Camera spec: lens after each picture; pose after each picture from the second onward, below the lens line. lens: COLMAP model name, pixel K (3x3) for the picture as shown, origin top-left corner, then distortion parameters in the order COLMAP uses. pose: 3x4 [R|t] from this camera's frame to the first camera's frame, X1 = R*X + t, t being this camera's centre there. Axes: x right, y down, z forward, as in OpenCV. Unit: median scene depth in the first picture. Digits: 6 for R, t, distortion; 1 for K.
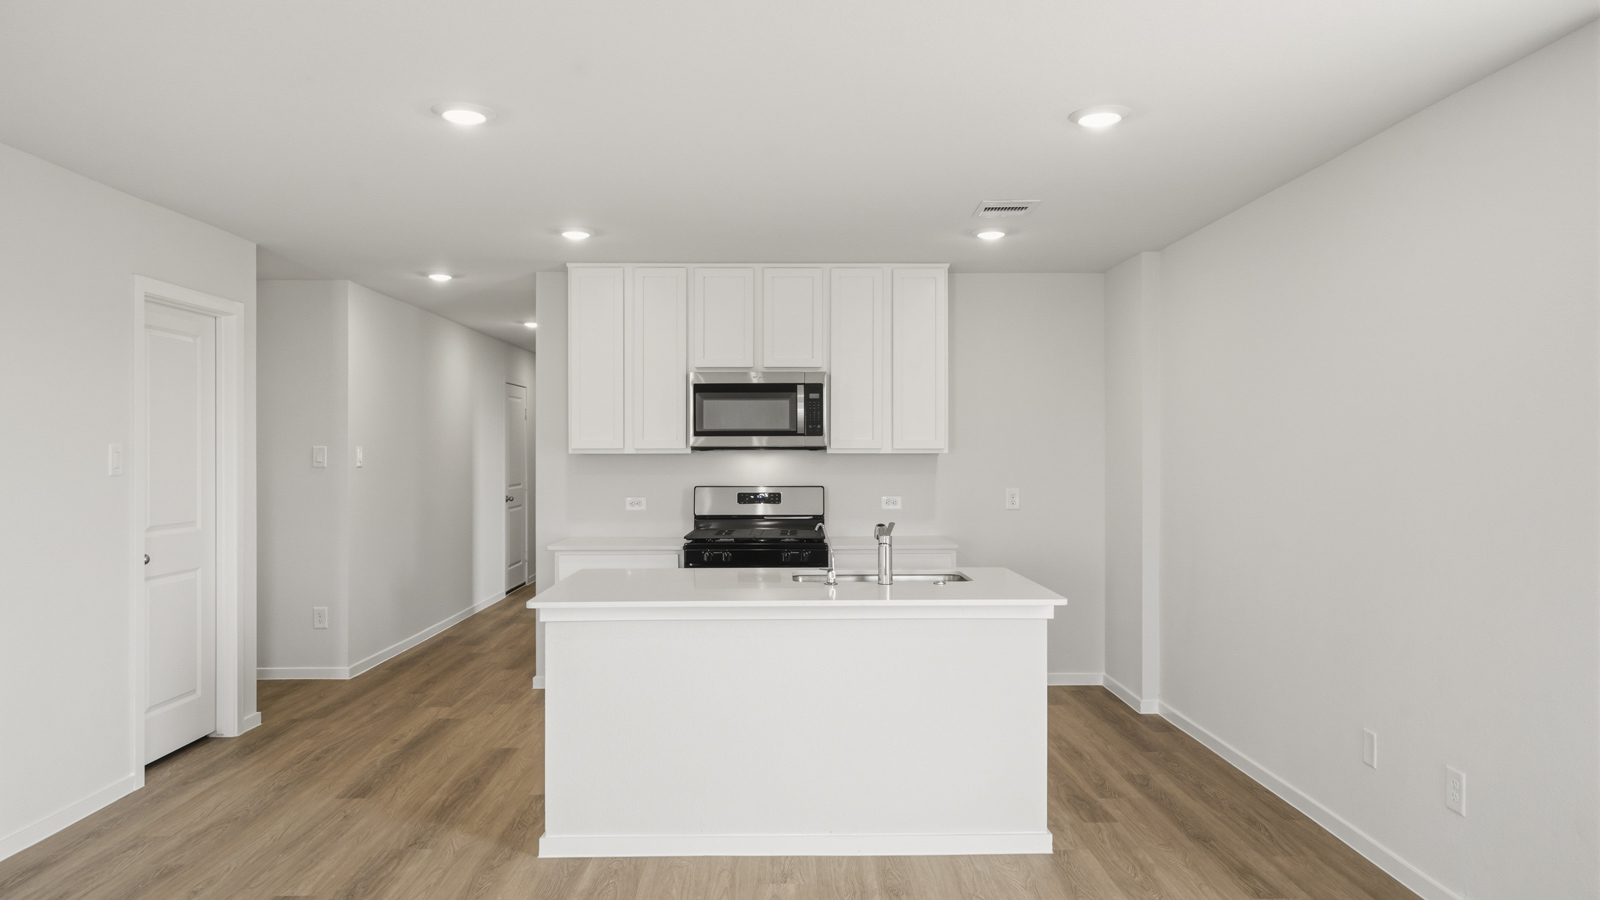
lens RADIAL K [[1027.1, 0, 800.0], [0, 1027.1, 450.0], [0, 0, 1]] dist [-0.004689, -0.000235]
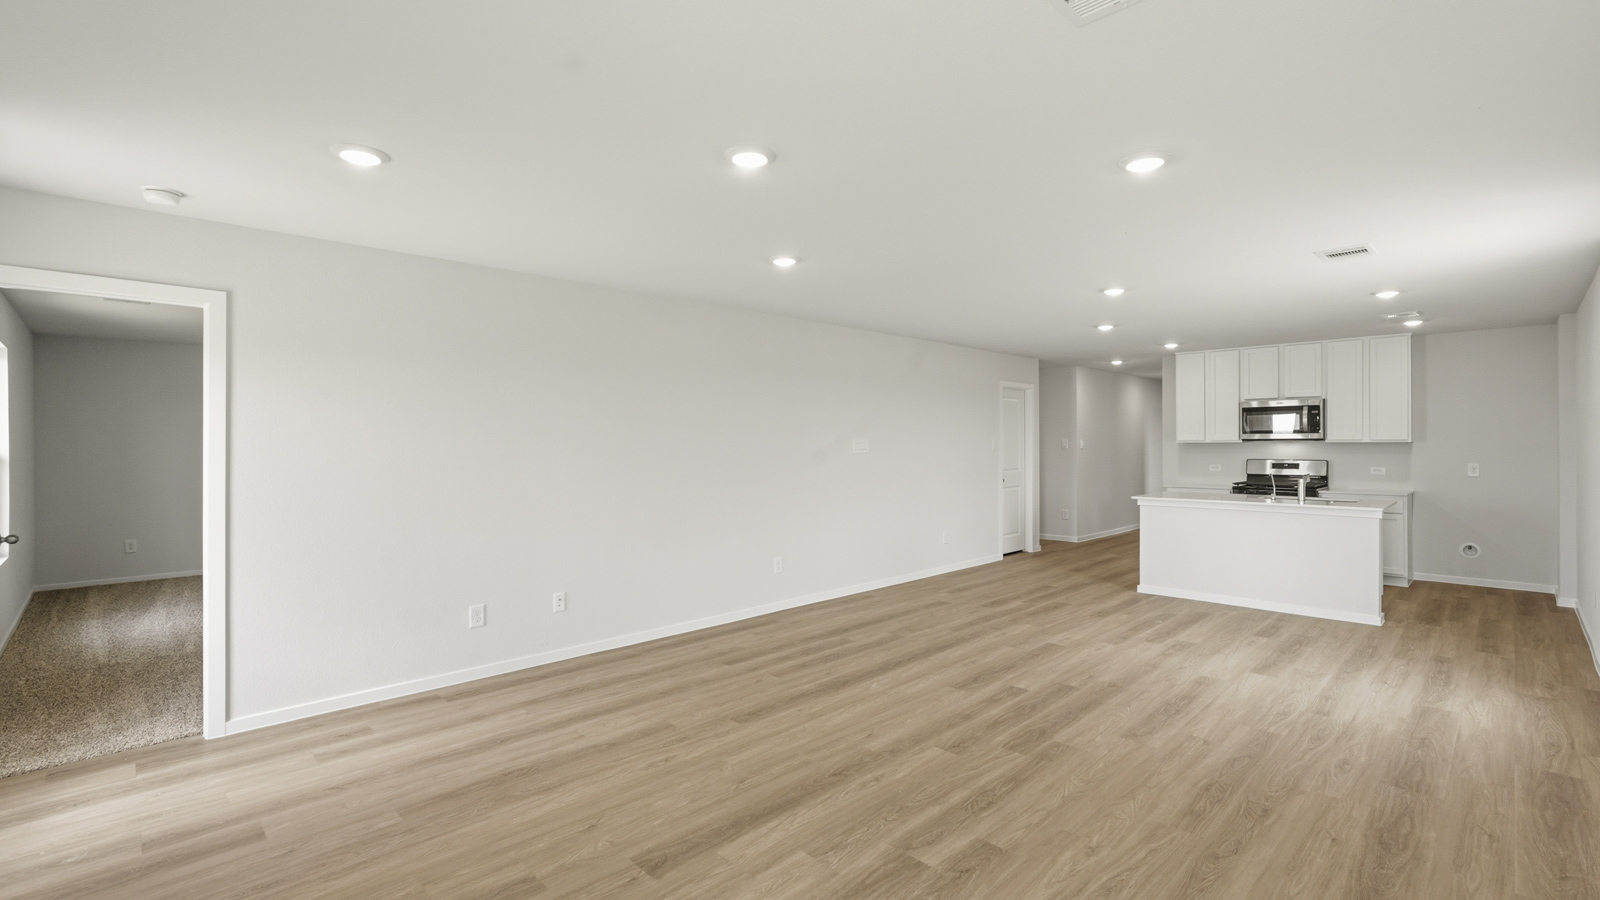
lens RADIAL K [[704.2, 0, 800.0], [0, 704.2, 450.0], [0, 0, 1]] dist [-0.016678, -0.000393]
pose [[0.687834, 0.005477, -0.725848, 0.294477], [0.005421, 0.999905, 0.012682, -0.003982], [0.725848, -0.012658, 0.687739, -0.567331]]
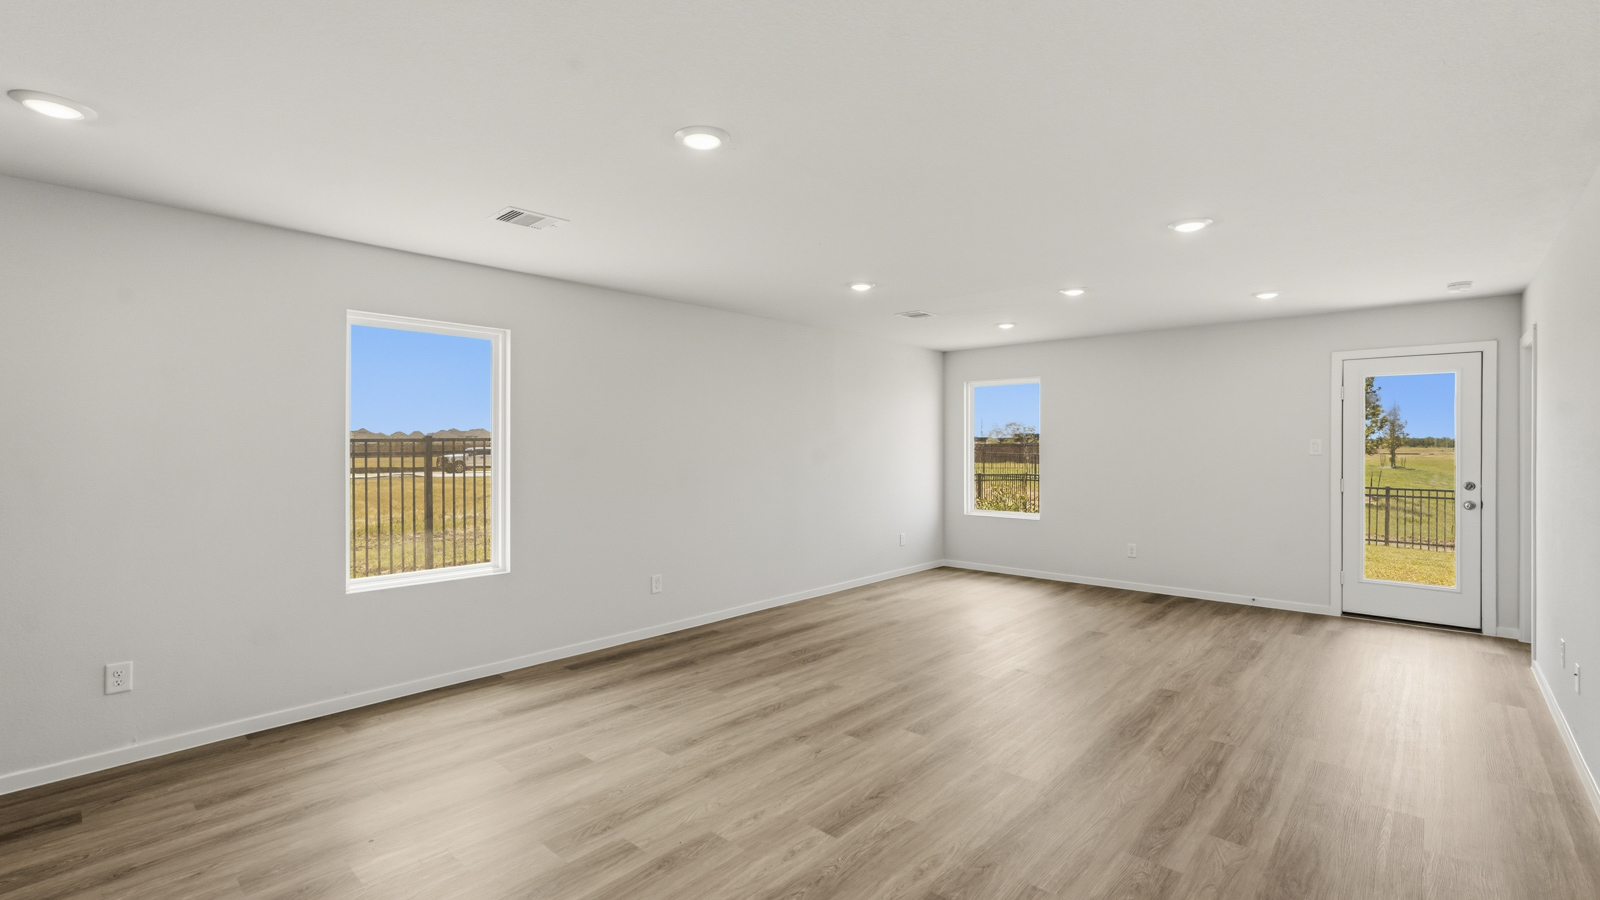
lens RADIAL K [[701.3, 0, 800.0], [0, 701.3, 450.0], [0, 0, 1]] dist [-0.002249, -0.000060]
pose [[-0.726802, -0.006436, 0.686817, -0.396524], [-0.003157, 0.999977, 0.006030, -0.000244], [-0.686840, 0.002214, -0.726805, 0.565551]]
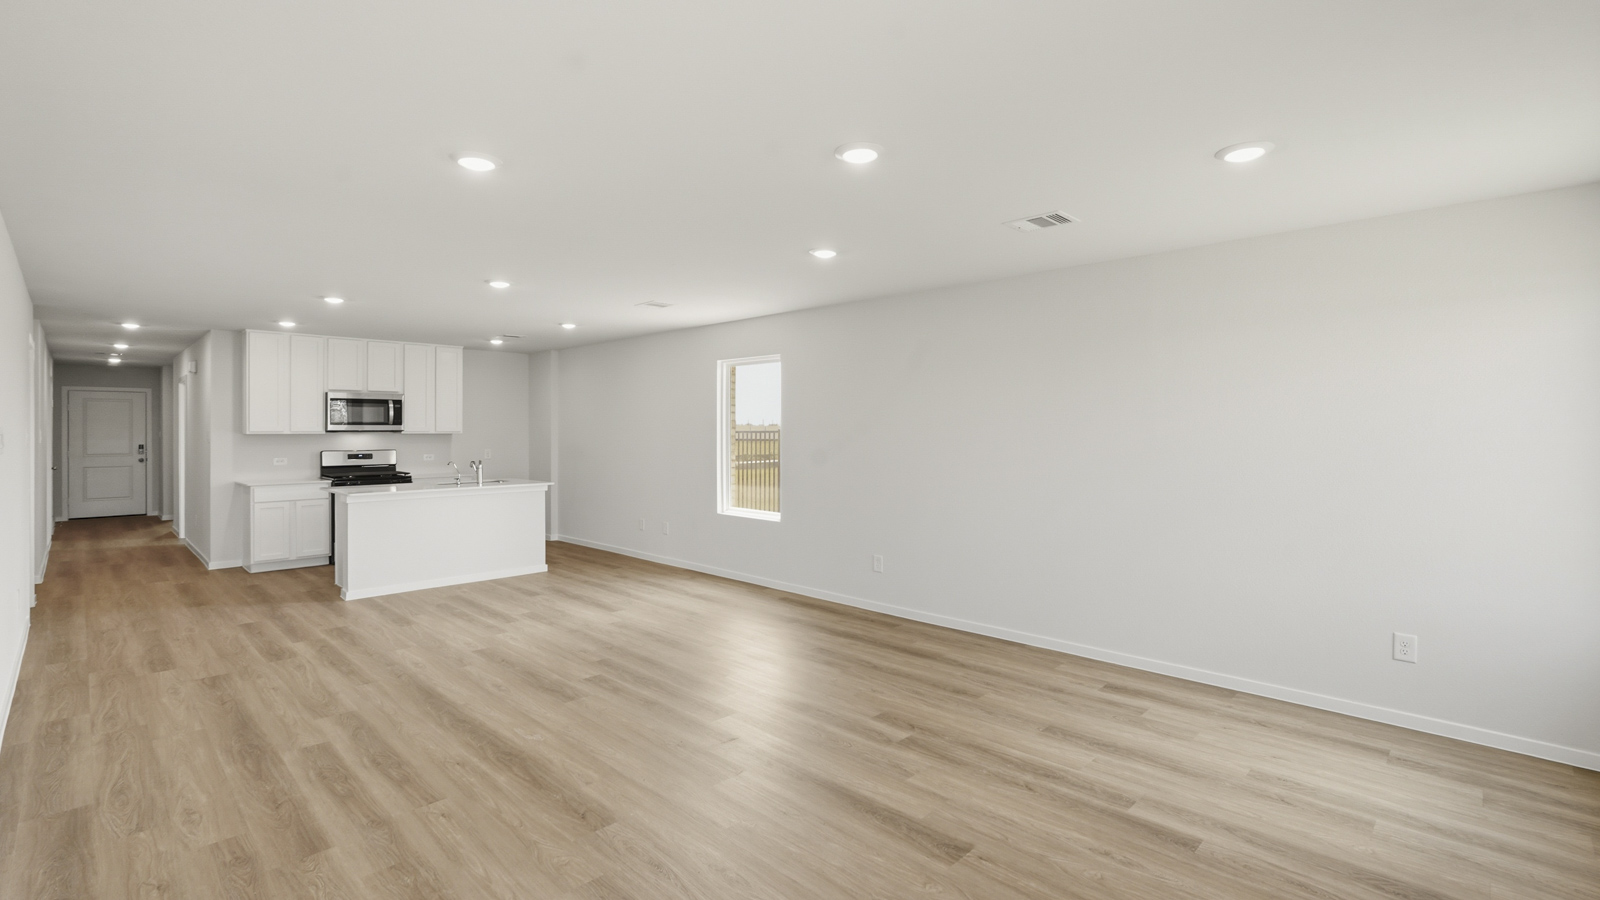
lens RADIAL K [[720.3, 0, 790.4], [0, 720.3, 430.3], [0, 0, 1]] dist [0.002758, 0.000606]
pose [[0.724680, -0.000205, 0.689086, -0.412271], [-0.000585, 0.999999, 0.000912, -0.005009], [-0.689086, -0.001064, 0.724679, -0.592298]]
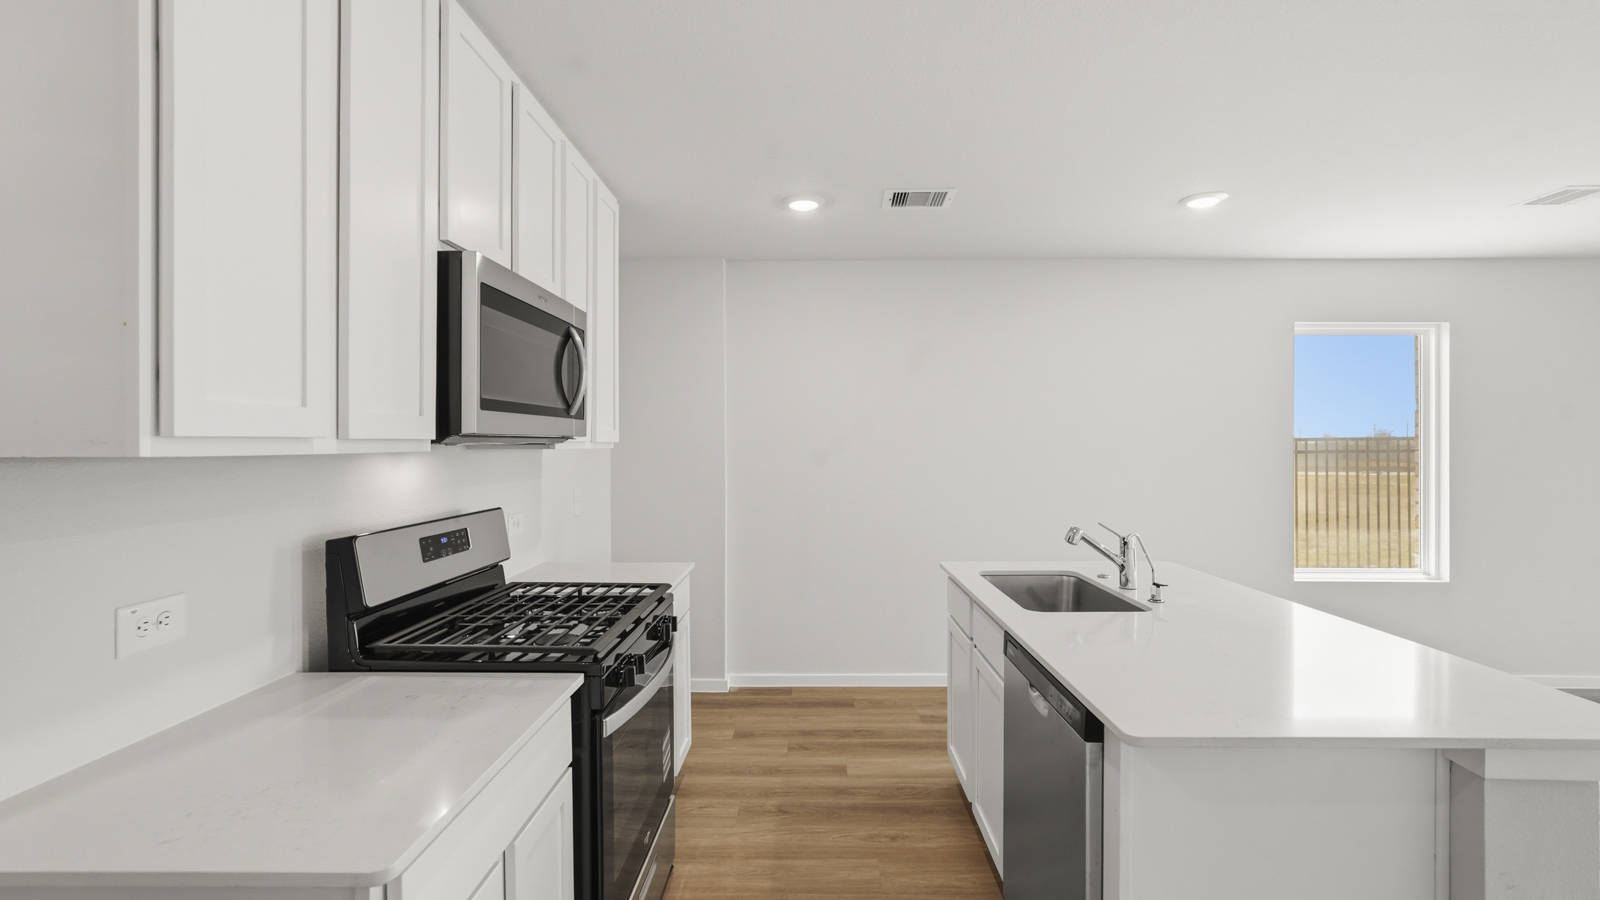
lens RADIAL K [[704.0, 0, 800.0], [0, 704.0, 450.0], [0, 0, 1]] dist [-0.003398, 0.000175]
pose [[0.033256, -0.005132, 0.999434, -0.377795], [-0.000388, 0.999987, 0.005148, 0.001384], [-0.999447, -0.000559, 0.033254, 0.863098]]
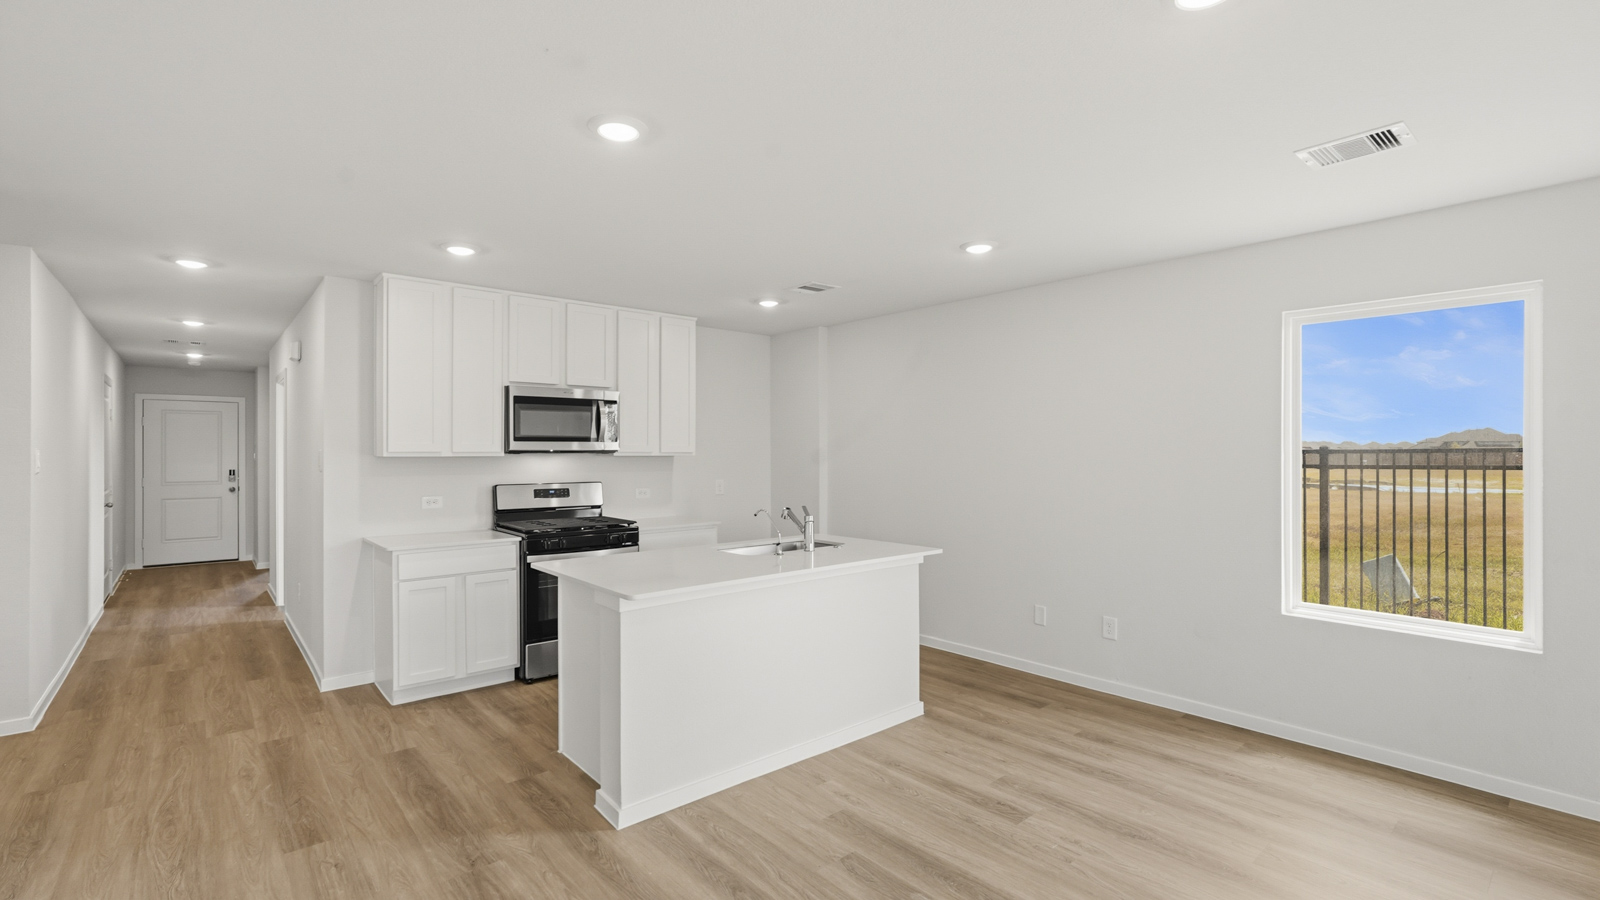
lens RADIAL K [[704.0, 0, 800.0], [0, 704.0, 450.0], [0, 0, 1]] dist [-0.003398, 0.000175]
pose [[0.769759, 0.001284, 0.638333, -0.358892], [-0.000467, 0.999999, -0.001449, -0.002665], [-0.638334, 0.000817, 0.769759, 0.186389]]
